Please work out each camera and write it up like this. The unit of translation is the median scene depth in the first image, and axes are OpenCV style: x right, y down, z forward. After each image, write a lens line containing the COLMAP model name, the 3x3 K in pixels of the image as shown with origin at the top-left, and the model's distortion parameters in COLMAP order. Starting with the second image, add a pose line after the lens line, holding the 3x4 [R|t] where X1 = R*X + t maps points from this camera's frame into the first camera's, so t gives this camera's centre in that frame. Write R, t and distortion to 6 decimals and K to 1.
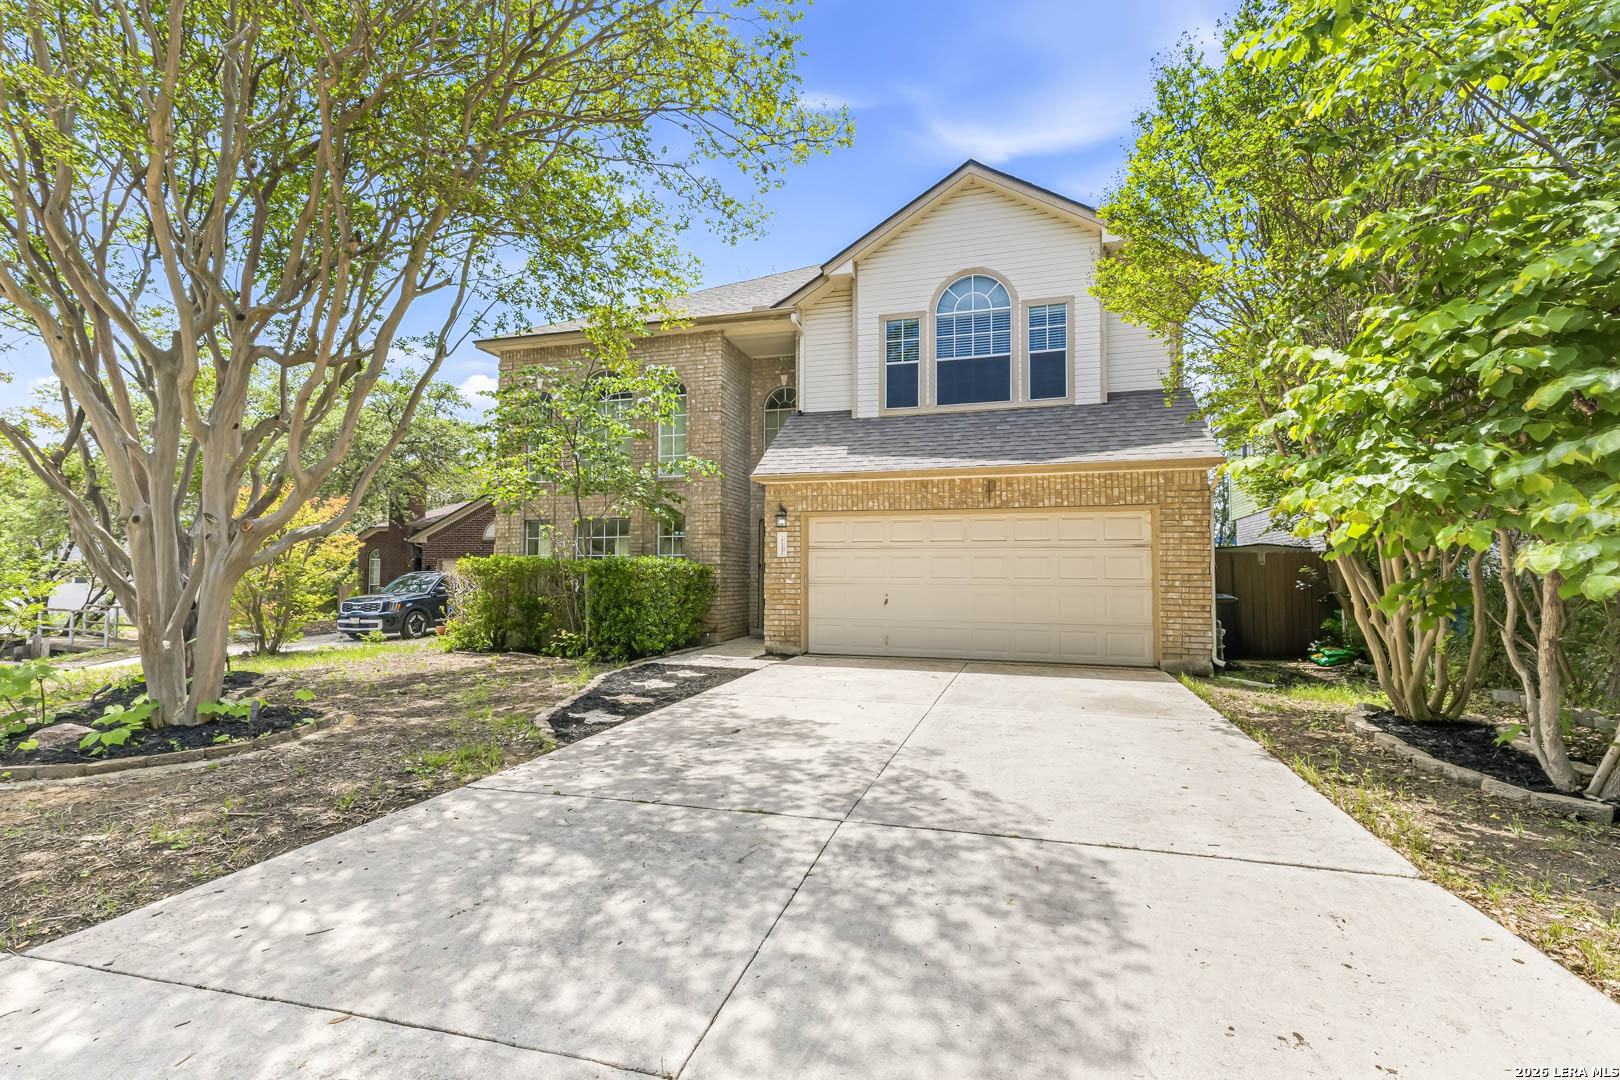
lens RADIAL K [[726.7, 0, 760.0], [0, 726.7, 534.5], [0, 0, 1]] dist [0.023664, 0.001404]
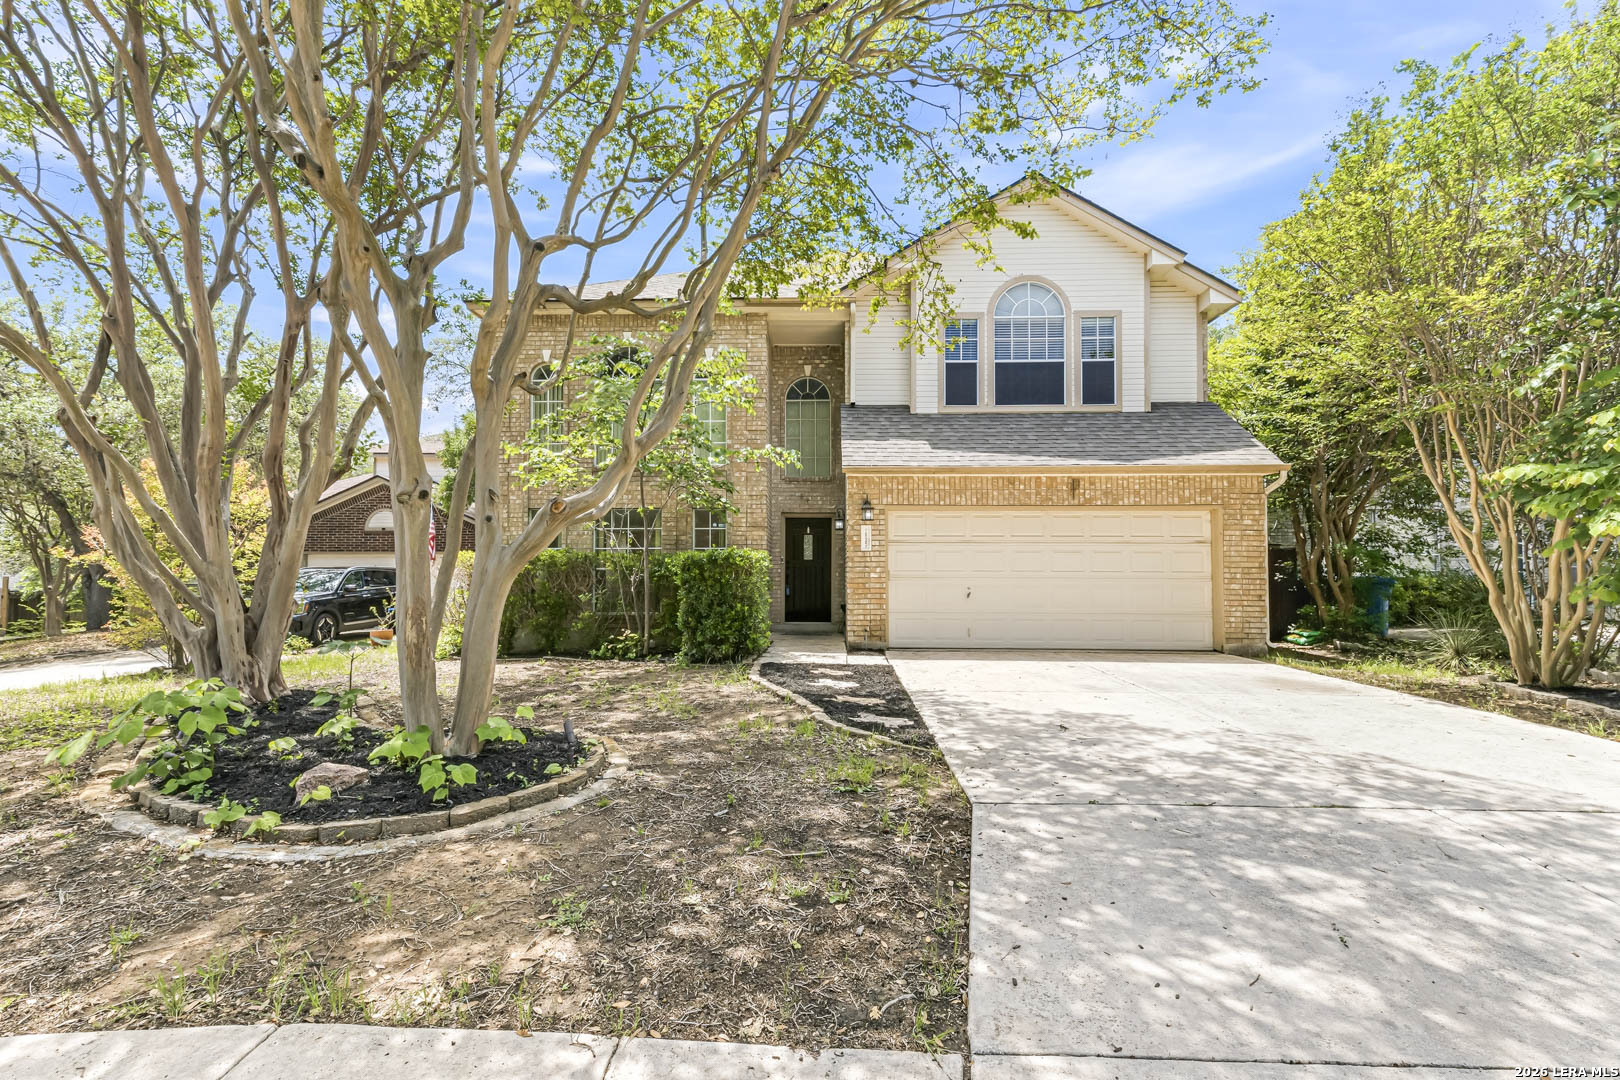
lens RADIAL K [[726.7, 0, 809.5], [0, 726.7, 539.5], [0, 0, 1]] dist [0.023664, 0.001404]
pose [[0.966107, 0.009829, 0.257954, -0.324388], [-0.013213, 0.999848, 0.011389, 0.006101], [-0.257803, -0.014411, 0.966090, 0.076549]]
